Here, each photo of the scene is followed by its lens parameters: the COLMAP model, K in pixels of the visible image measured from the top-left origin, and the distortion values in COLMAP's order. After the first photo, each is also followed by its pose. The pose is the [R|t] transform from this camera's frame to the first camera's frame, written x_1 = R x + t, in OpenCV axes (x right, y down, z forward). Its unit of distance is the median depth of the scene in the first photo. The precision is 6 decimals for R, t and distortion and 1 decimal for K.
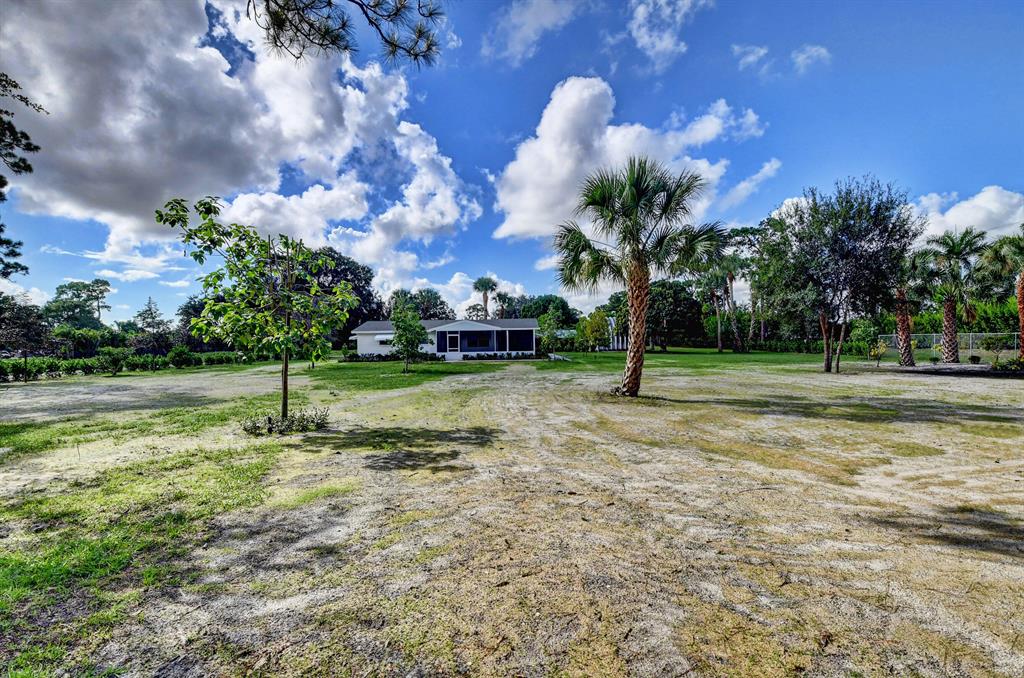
lens RADIAL K [[479.5, 0, 512.0], [0, 479.5, 339.0], [0, 0, 1]] dist [0.001117, -0.022768]
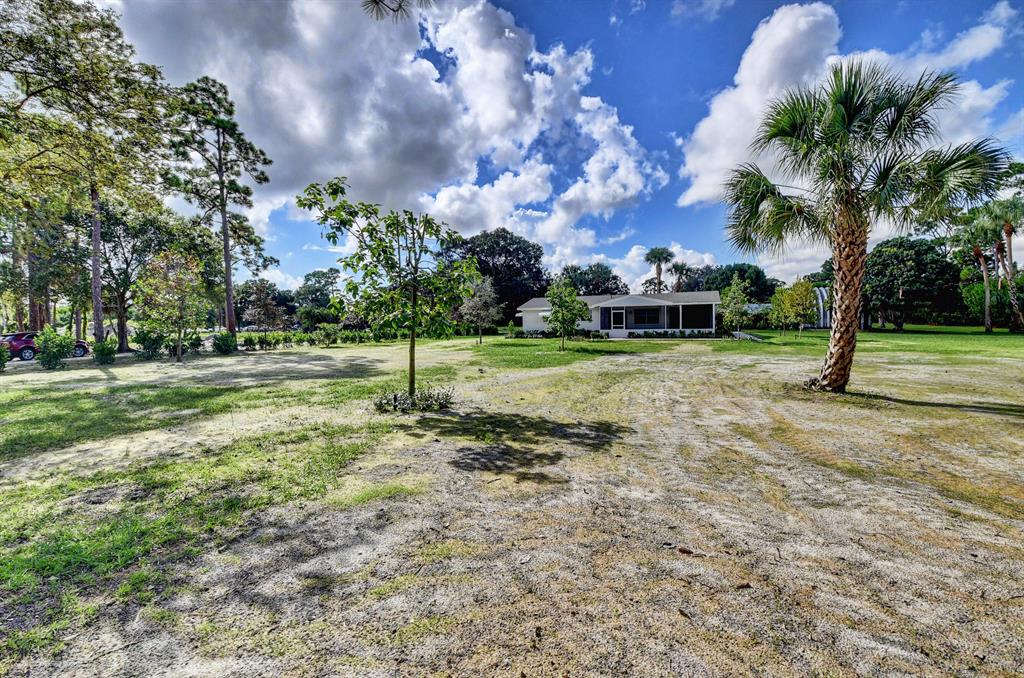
lens RADIAL K [[480.3, 0, 490.2], [0, 480.3, 334.6], [0, 0, 1]] dist [0.003135, -0.022881]
pose [[0.918216, 0.011432, -0.395915, 0.052219], [0.004464, 0.999221, 0.039207, -0.000661], [0.396055, -0.037768, 0.917450, 0.114906]]
